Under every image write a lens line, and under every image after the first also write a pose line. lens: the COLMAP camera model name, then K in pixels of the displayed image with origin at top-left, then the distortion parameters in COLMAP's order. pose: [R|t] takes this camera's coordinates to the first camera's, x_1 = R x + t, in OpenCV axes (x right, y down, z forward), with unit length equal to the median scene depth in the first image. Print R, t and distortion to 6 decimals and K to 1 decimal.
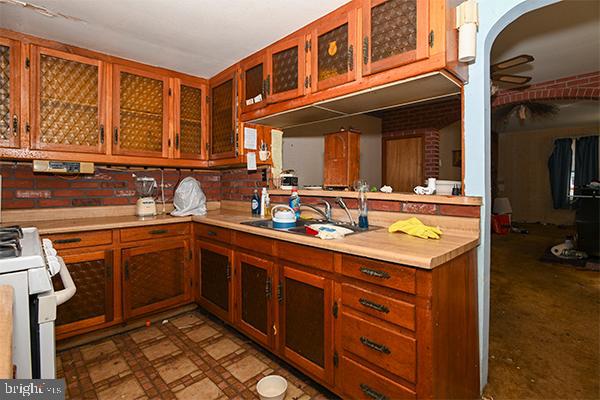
lens RADIAL K [[294.1, 0, 302.3], [0, 294.1, 188.7], [0, 0, 1]] dist [0.000506, -0.000065]
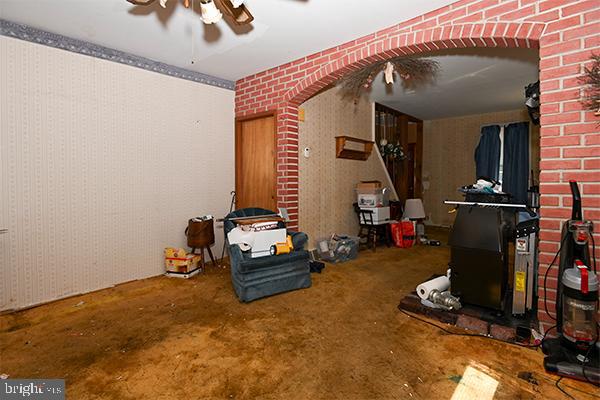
lens RADIAL K [[294.1, 0, 302.3], [0, 294.1, 188.7], [0, 0, 1]] dist [0.000506, -0.000065]
pose [[0.997562, -0.004528, 0.069633, 0.309848], [0.003494, 0.999882, 0.014969, -0.008916], [-0.069693, -0.014689, 0.997460, 0.218930]]
